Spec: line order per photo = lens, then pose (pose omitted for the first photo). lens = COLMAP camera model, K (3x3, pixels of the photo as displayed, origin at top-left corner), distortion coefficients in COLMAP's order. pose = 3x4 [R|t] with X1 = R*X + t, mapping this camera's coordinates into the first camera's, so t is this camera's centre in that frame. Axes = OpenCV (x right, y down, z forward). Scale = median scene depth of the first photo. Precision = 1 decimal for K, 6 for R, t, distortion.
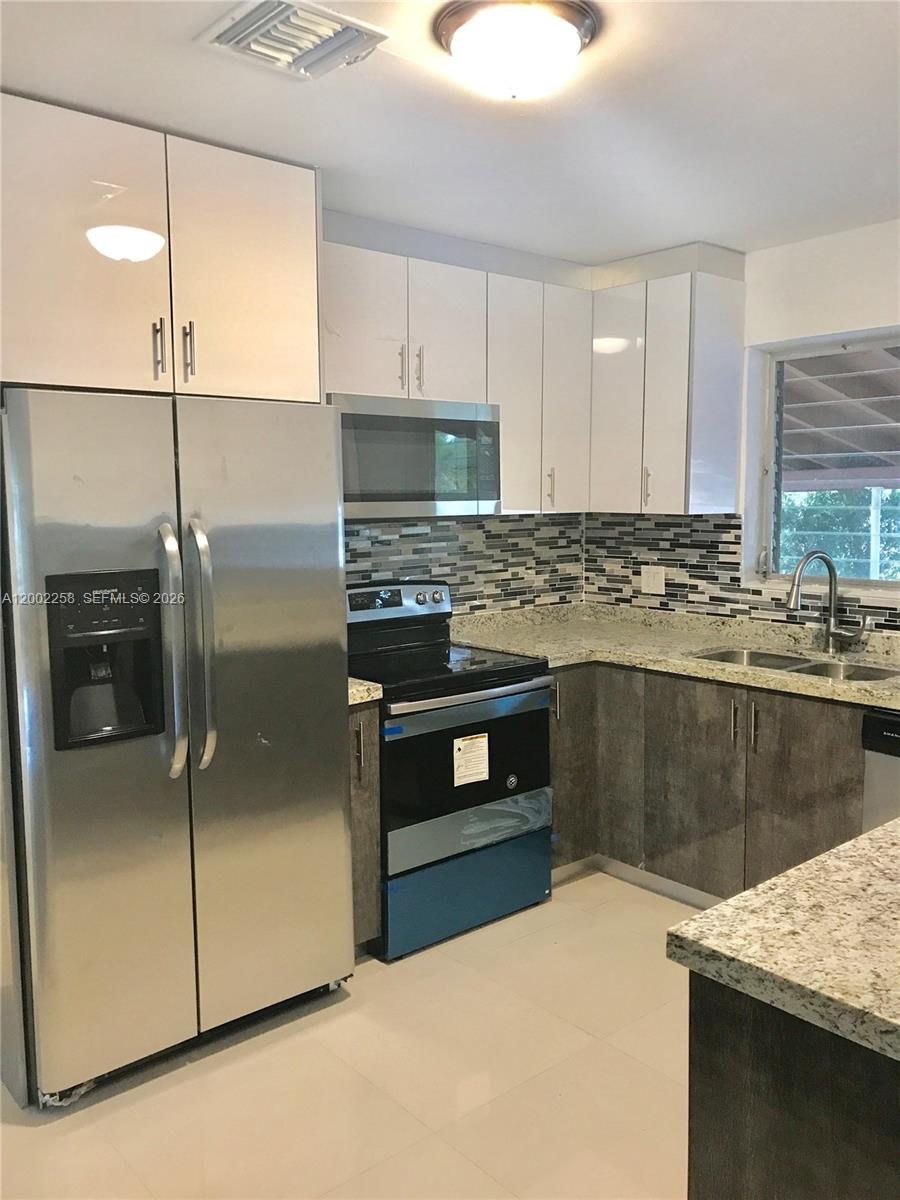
lens RADIAL K [[989.6, 0, 450.9], [0, 989.6, 593.4], [0, 0, 1]] dist [0.035805, -0.020922]
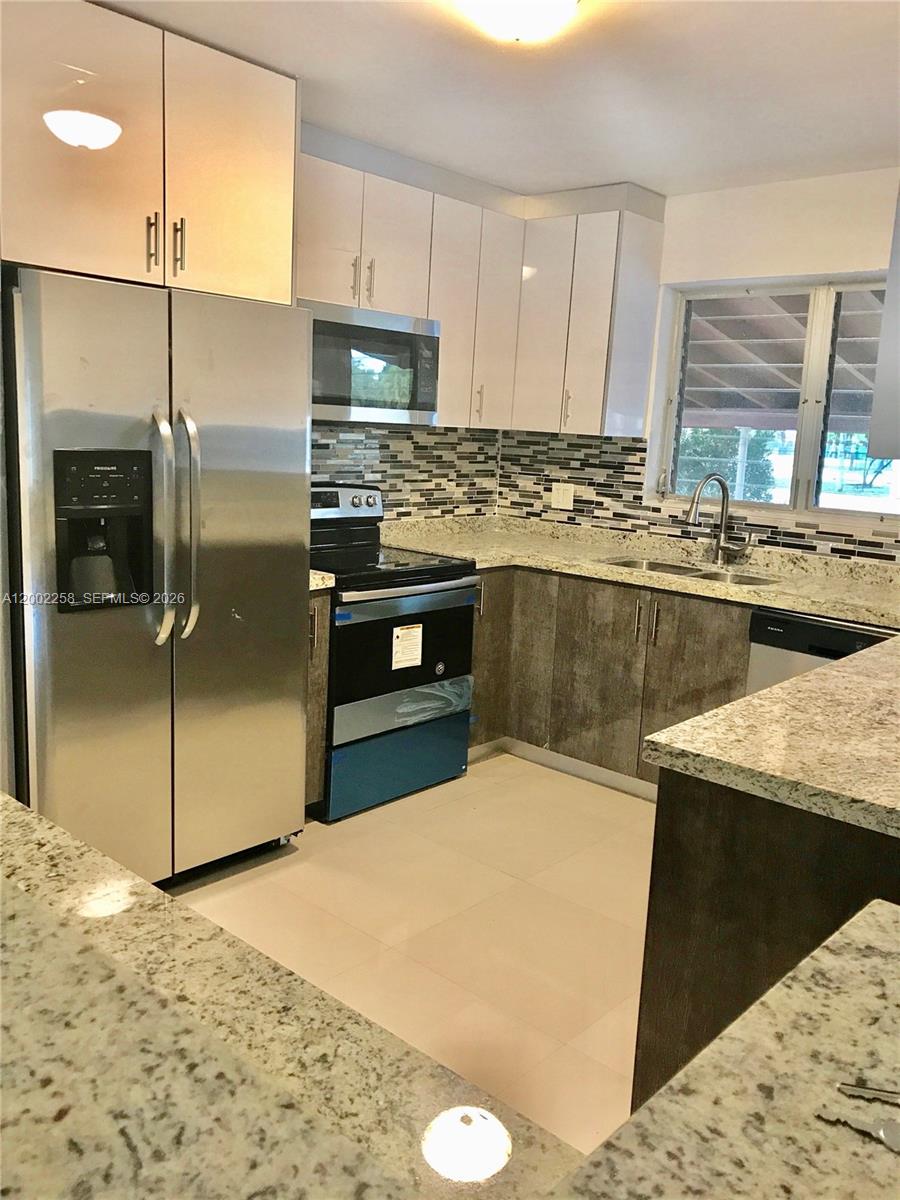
lens RADIAL K [[989.6, 0, 446.7], [0, 989.6, 603.4], [0, 0, 1]] dist [0.035805, -0.020922]
pose [[0.989403, 0.032886, 0.141423, -0.094752], [-0.044442, 0.995856, 0.079346, 0.030030], [-0.138228, -0.084790, 0.986764, -0.093751]]
